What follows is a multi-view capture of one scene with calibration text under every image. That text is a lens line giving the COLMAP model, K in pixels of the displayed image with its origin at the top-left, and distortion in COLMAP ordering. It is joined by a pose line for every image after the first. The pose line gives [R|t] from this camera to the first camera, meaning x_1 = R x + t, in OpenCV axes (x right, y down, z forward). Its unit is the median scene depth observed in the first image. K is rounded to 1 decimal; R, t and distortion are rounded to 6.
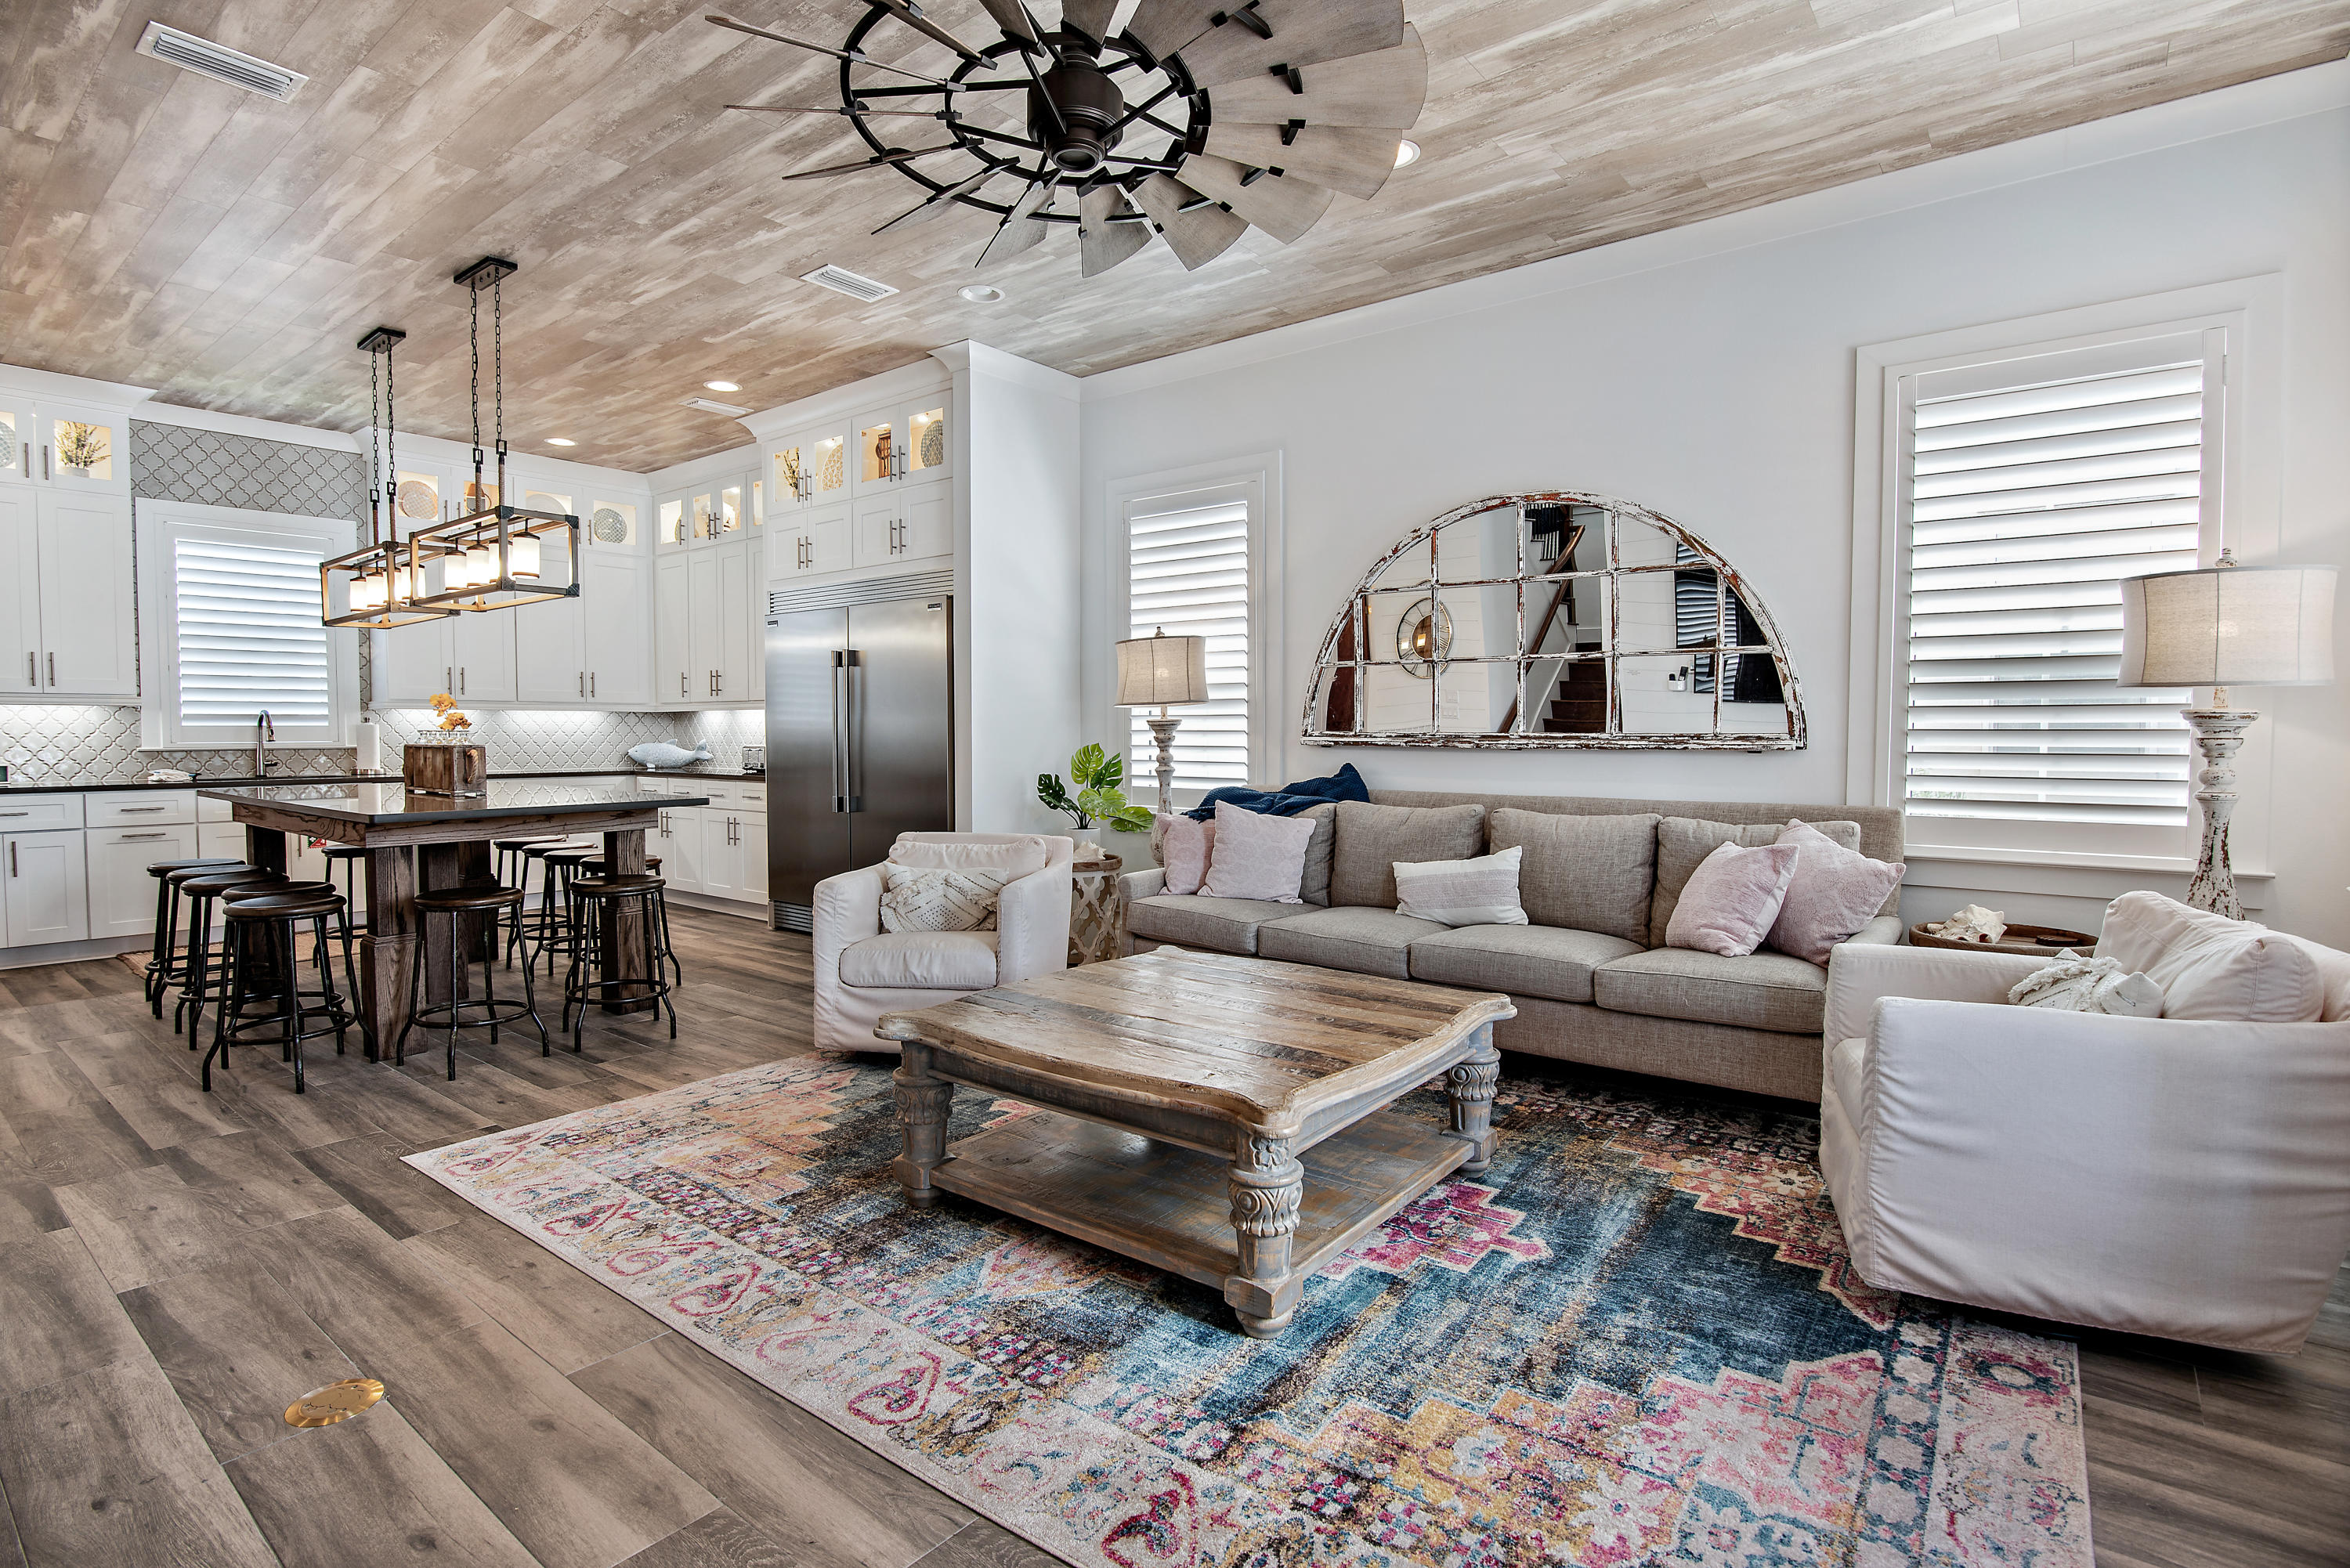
lens RADIAL K [[1146.5, 0, 1175.0], [0, 1146.5, 784.0], [0, 0, 1]] dist [-0.022019, 0.000614]
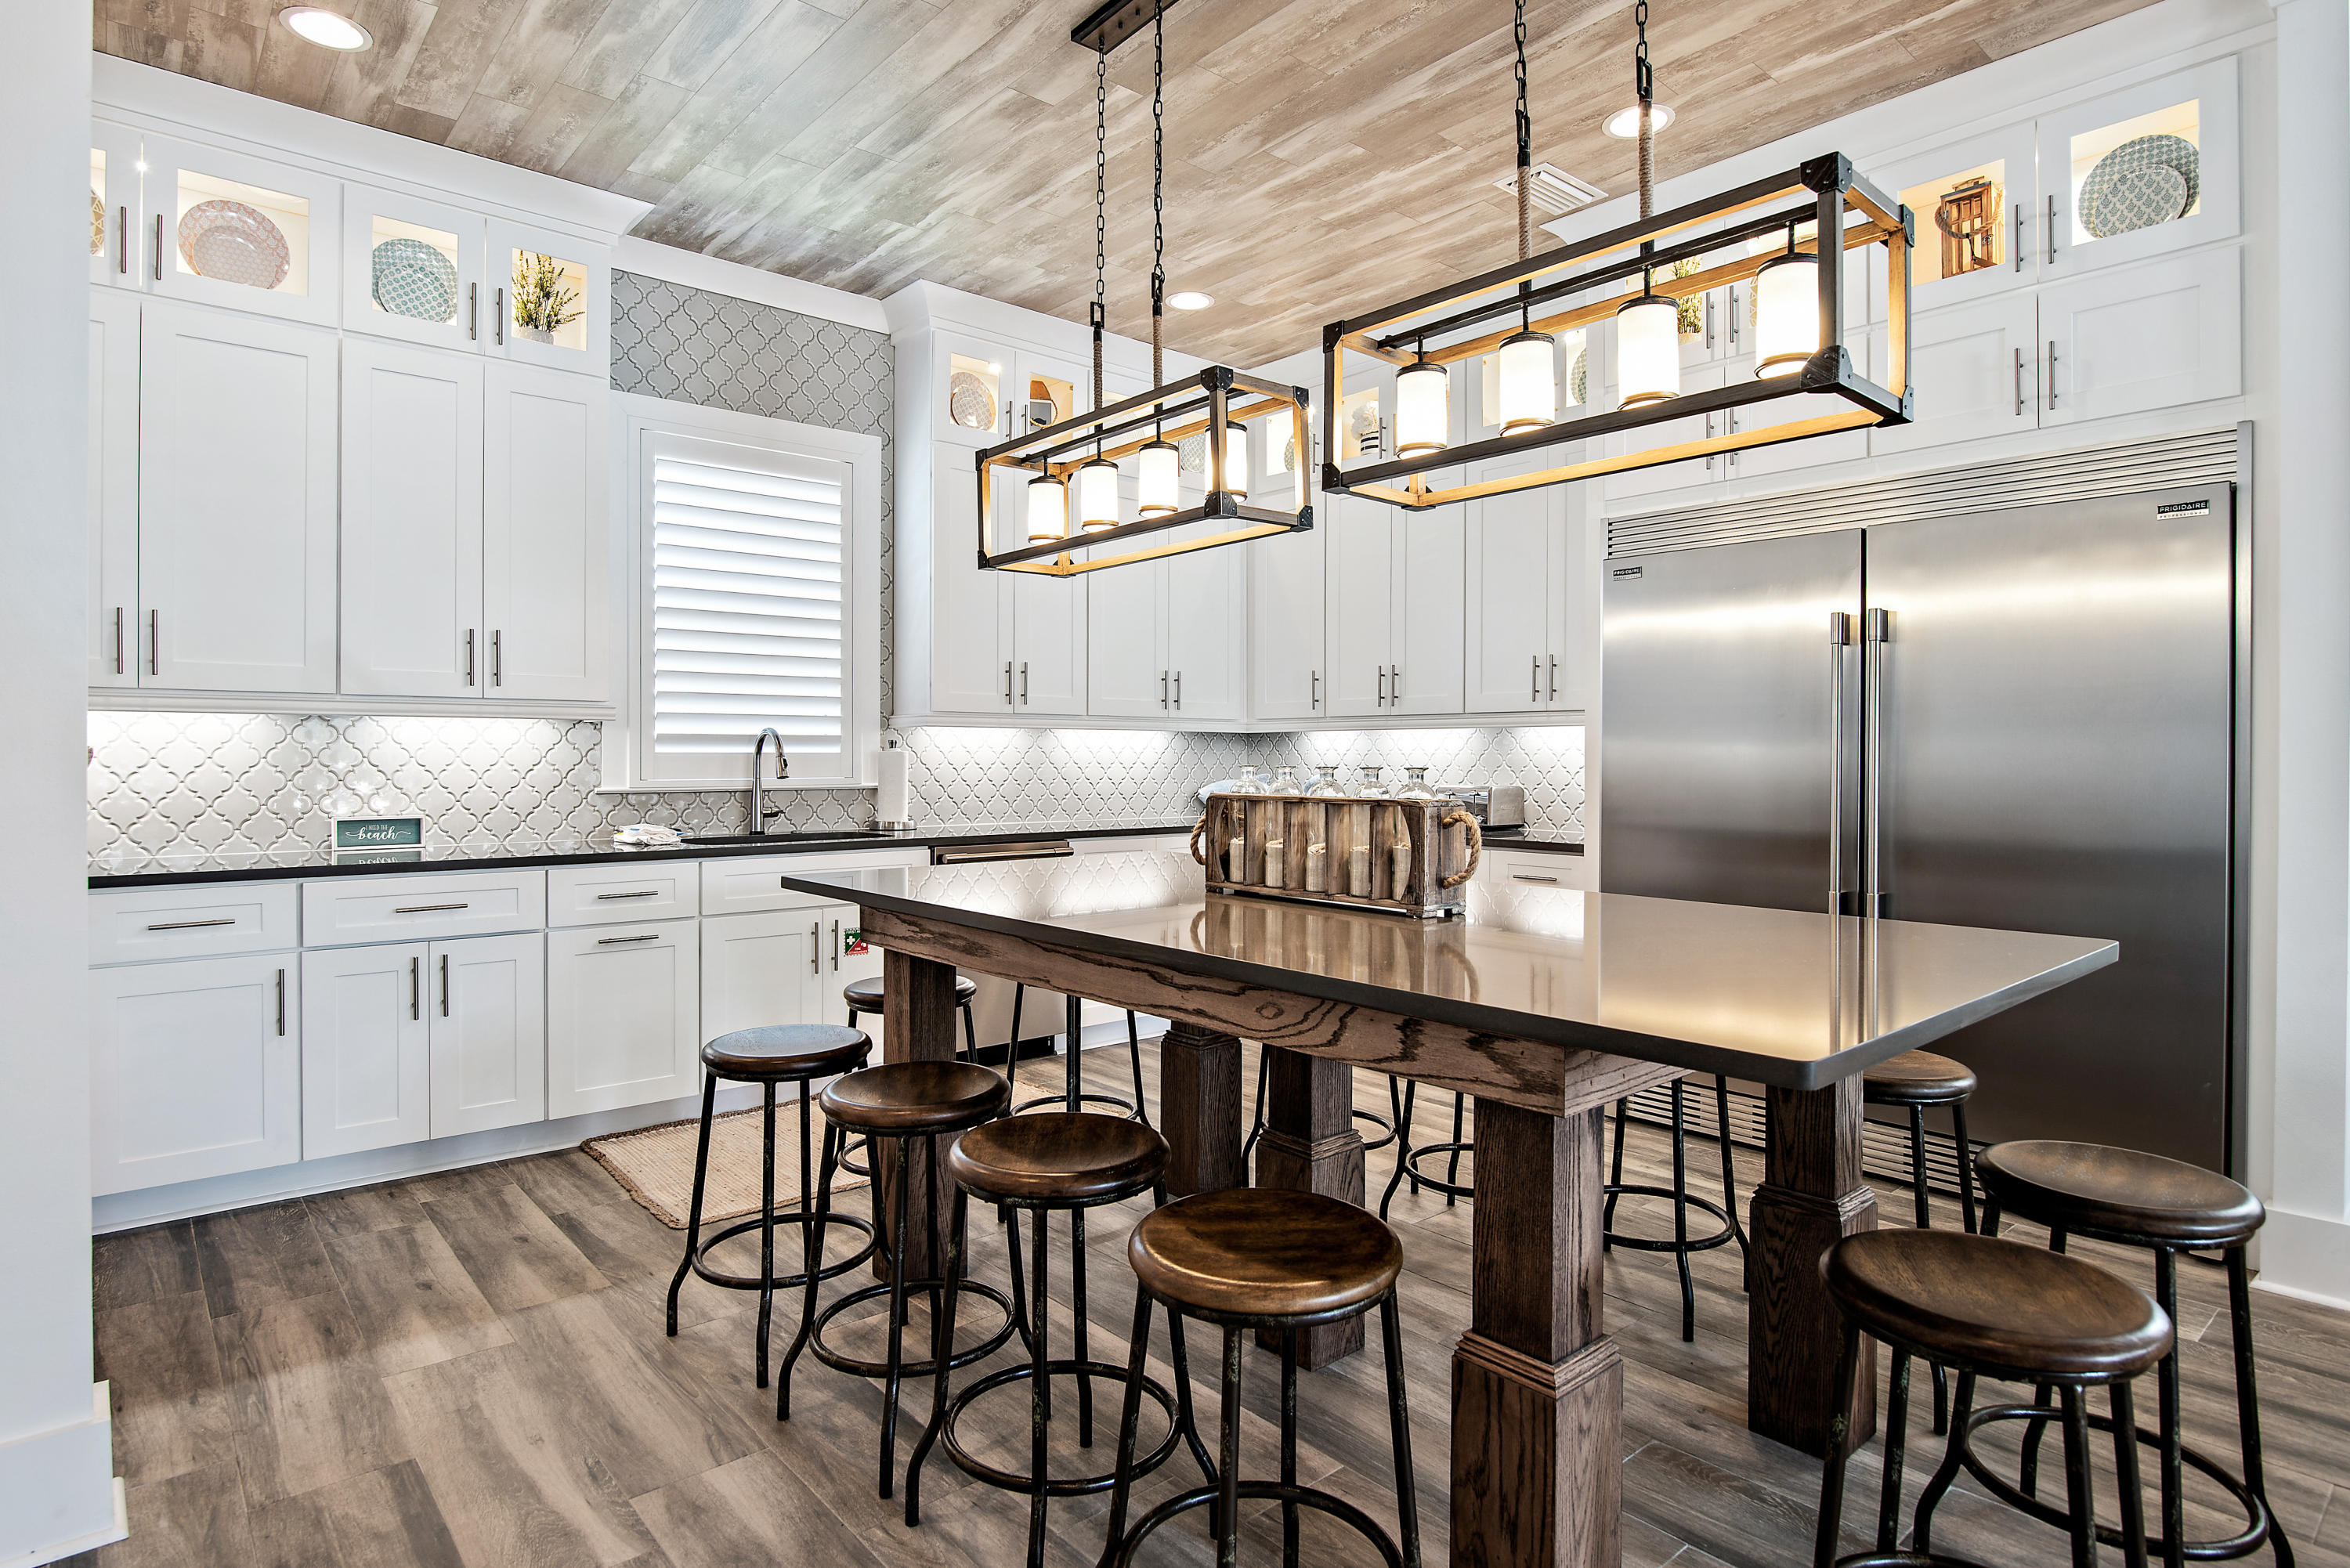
lens RADIAL K [[1256.3, 0, 1188.0], [0, 1256.3, 767.2], [0, 0, 1]] dist [-0.016345, -0.000490]
pose [[0.983272, 0.003093, -0.182119, -0.676216], [-0.010107, 0.999242, -0.037598, -0.029931], [0.181865, 0.038810, 0.982557, 0.541065]]
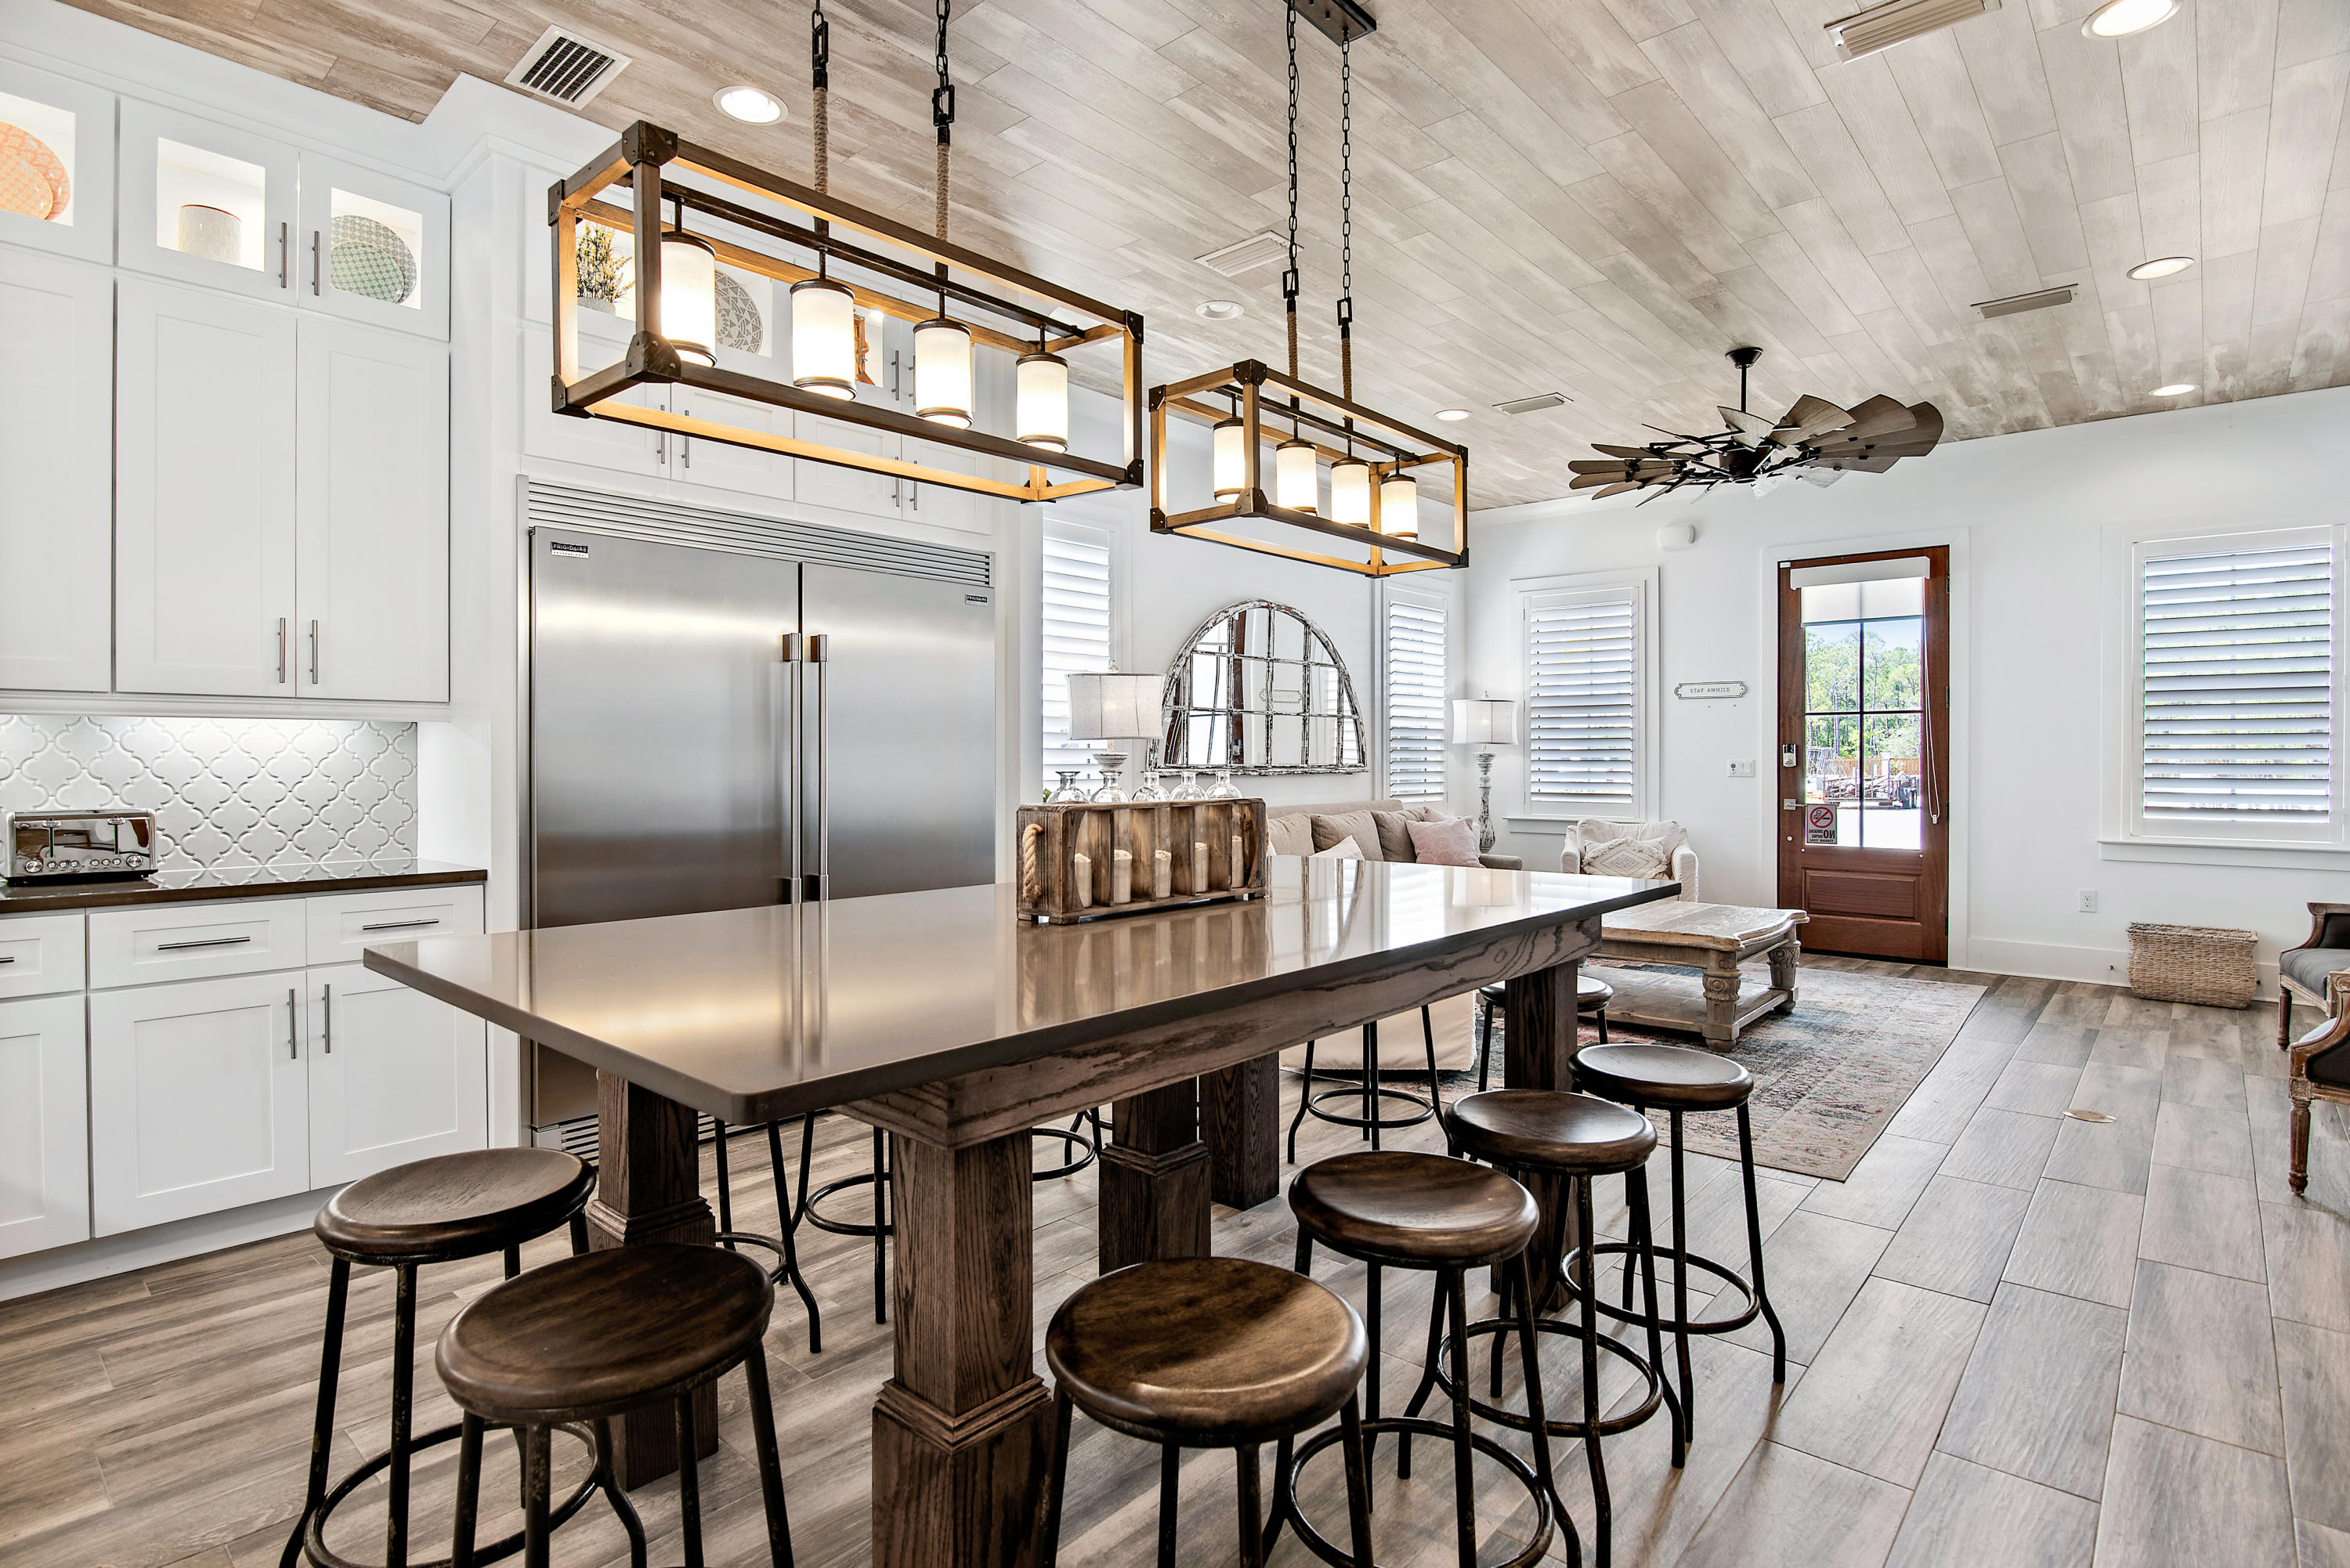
lens RADIAL K [[1185.0, 0, 1191.6], [0, 1185.0, 761.9], [0, 0, 1]] dist [-0.004160, -0.000957]
pose [[0.041917, -0.004229, 0.999112, -1.258810], [0.049566, 0.998769, 0.002148, -0.057822], [-0.997891, 0.049432, 0.042075, 1.078041]]
